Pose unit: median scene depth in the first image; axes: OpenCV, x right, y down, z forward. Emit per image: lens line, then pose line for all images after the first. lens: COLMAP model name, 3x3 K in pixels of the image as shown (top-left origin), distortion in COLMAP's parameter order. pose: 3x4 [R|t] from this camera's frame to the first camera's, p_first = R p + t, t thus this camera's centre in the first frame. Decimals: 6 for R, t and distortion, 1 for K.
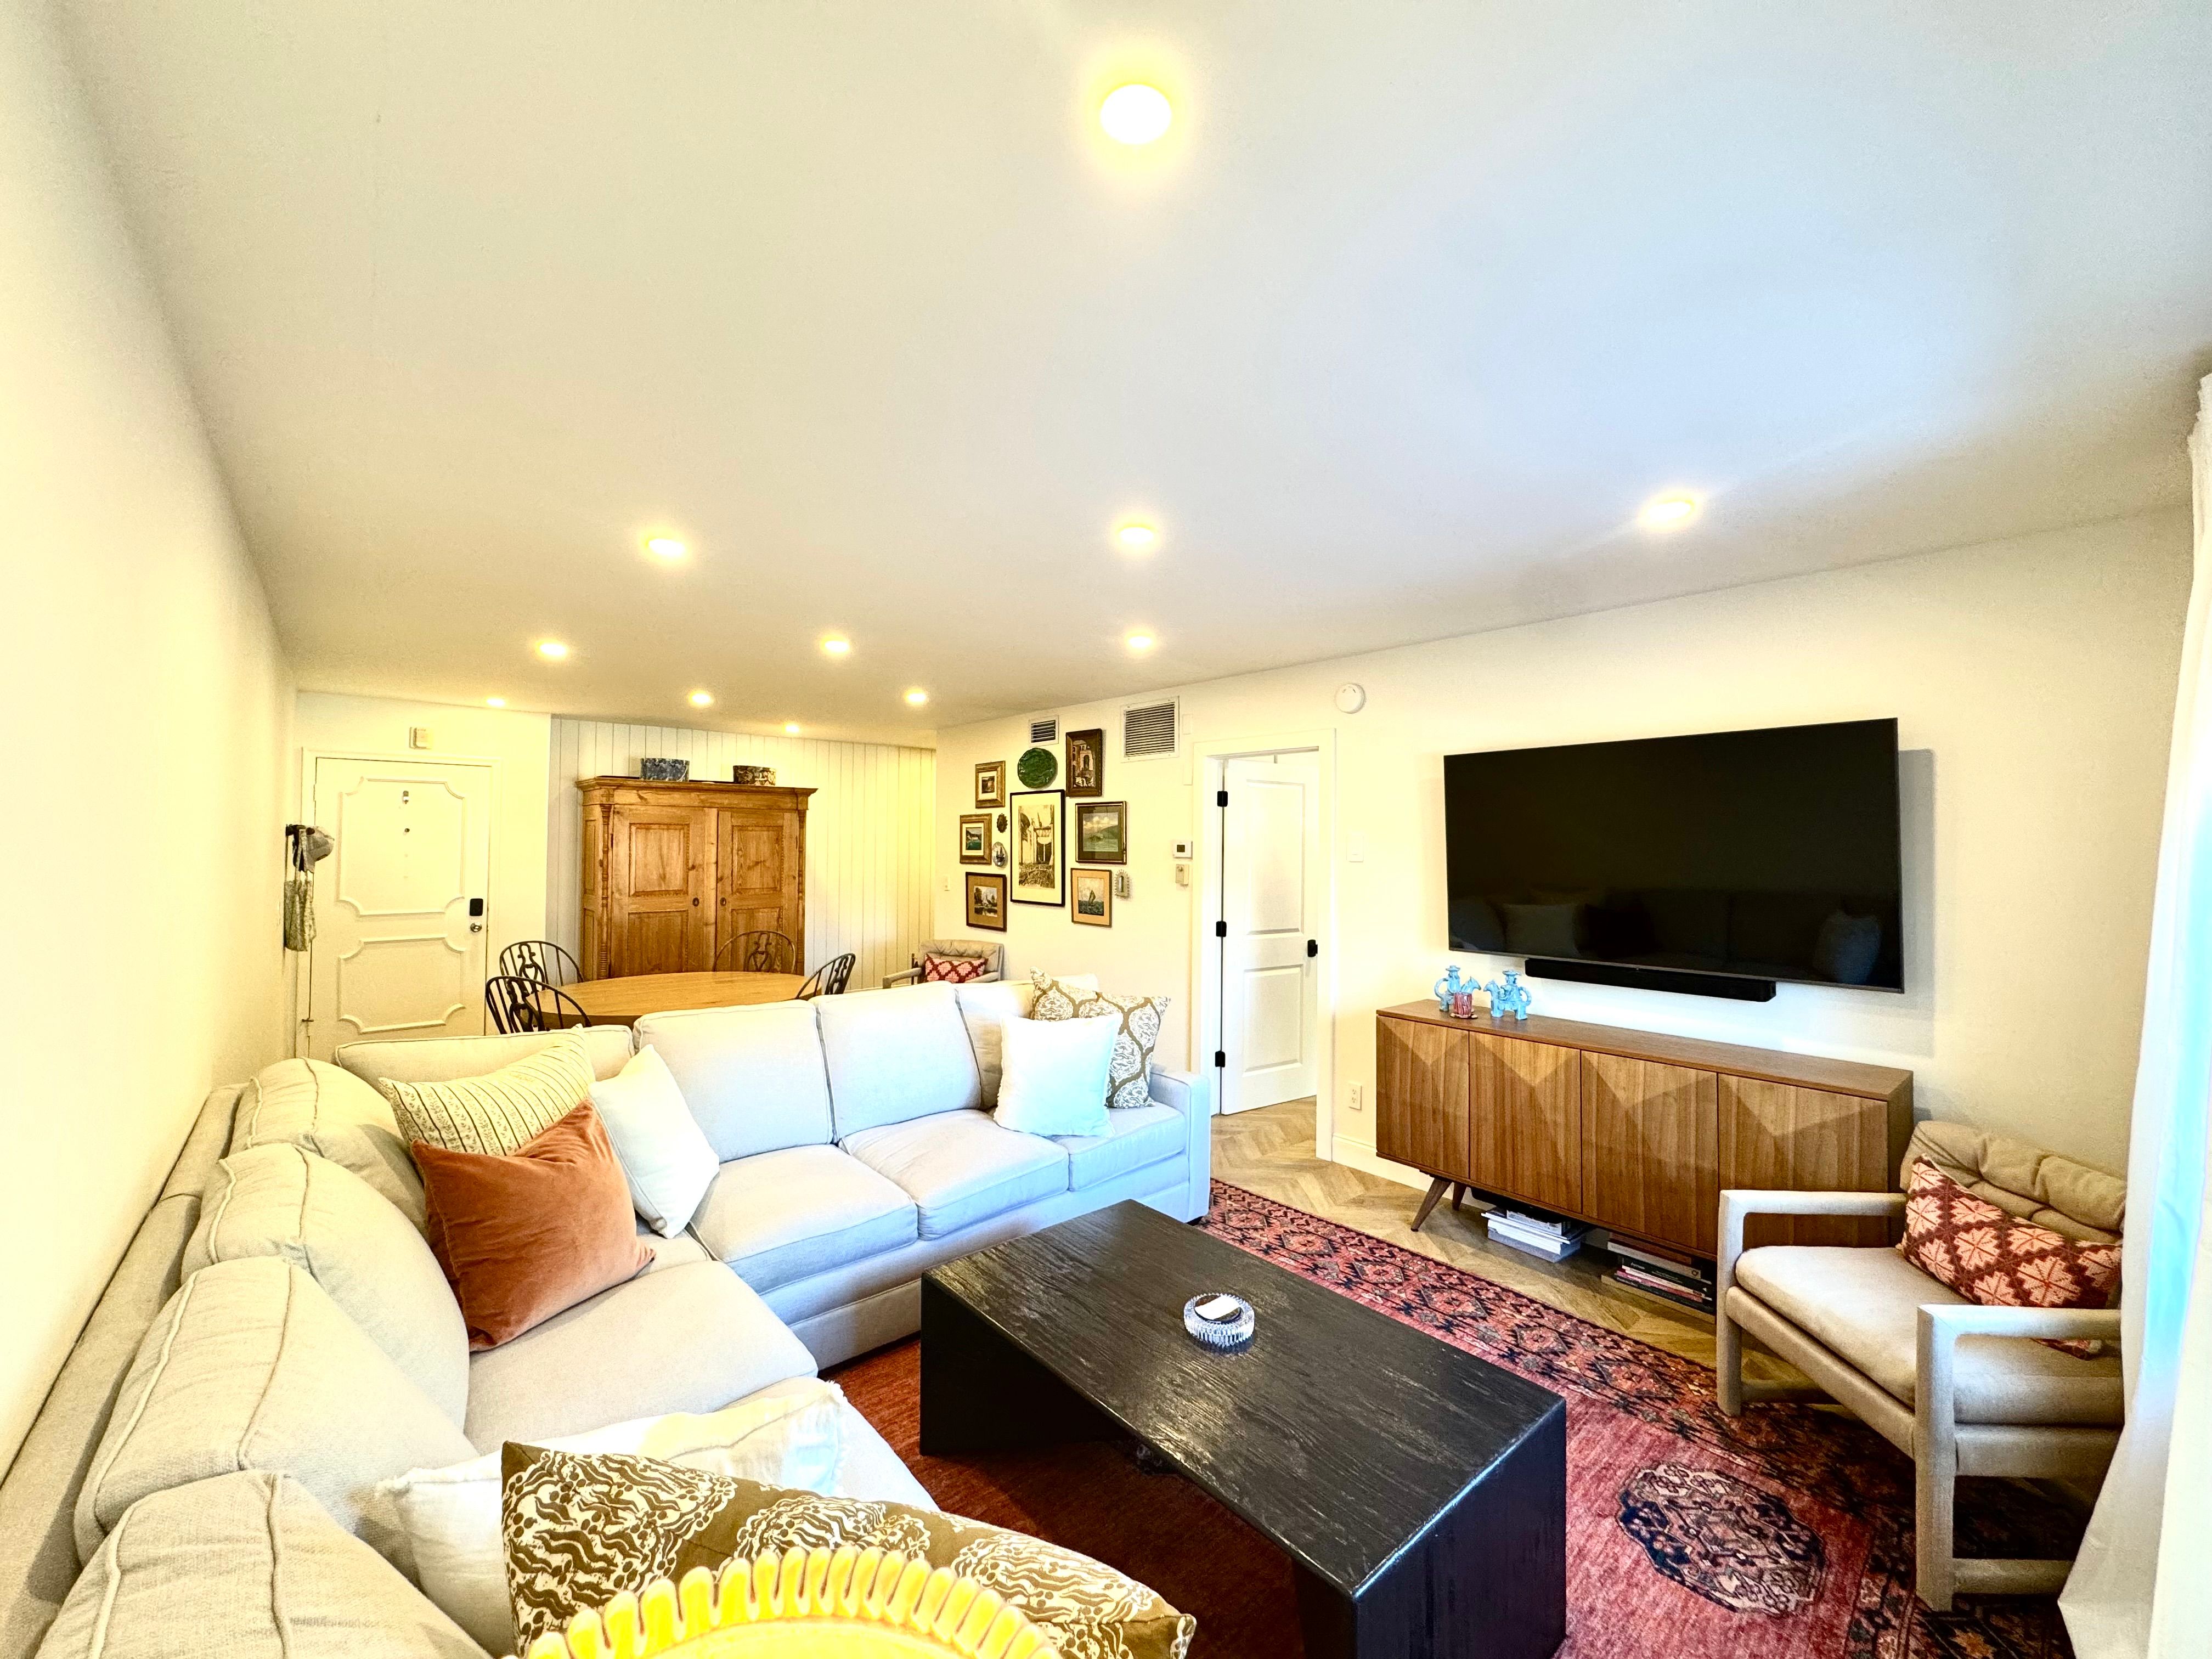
lens RADIAL K [[880.2, 0, 1107.8], [0, 880.2, 827.8], [0, 0, 1]] dist [0.009359, -0.000199]
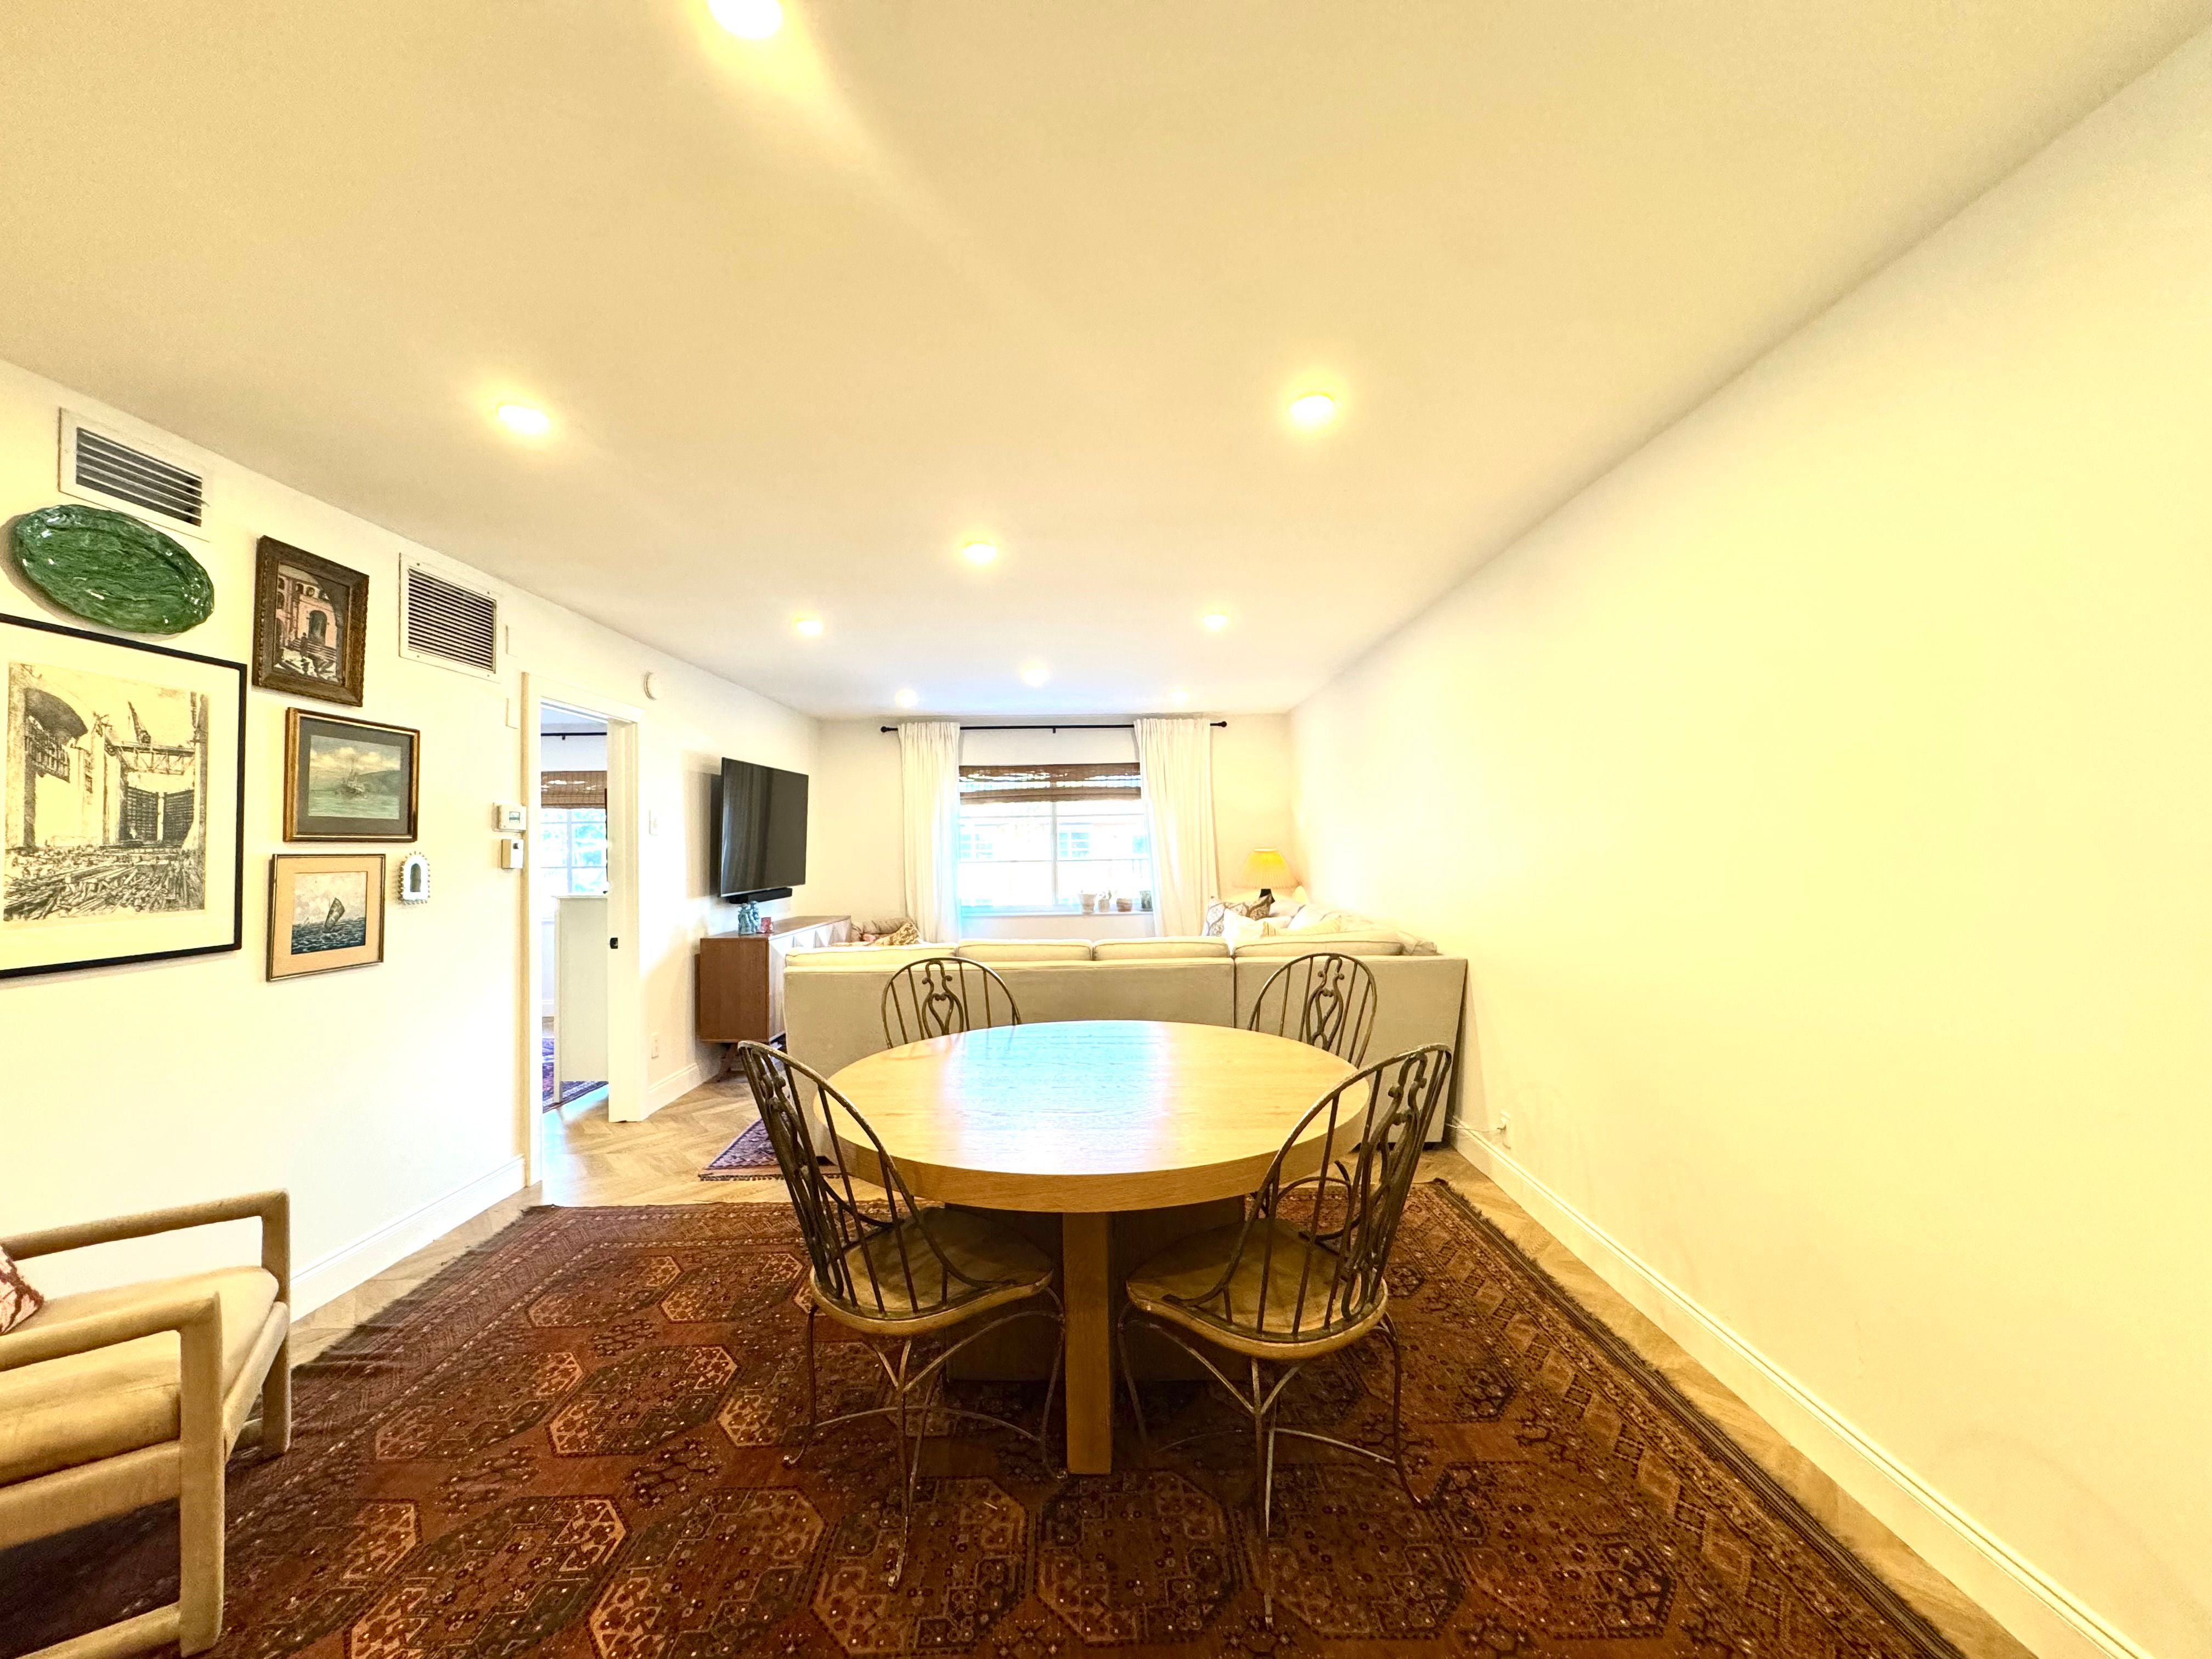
lens RADIAL K [[880.2, 0, 1107.8], [0, 880.2, 834.9], [0, 0, 1]] dist [0.009359, -0.000199]
pose [[-0.761584, 0.007823, 0.648019, -0.618118], [-0.008359, 0.999725, -0.021893, 0.041201], [-0.648013, -0.022090, -0.761309, 1.037837]]
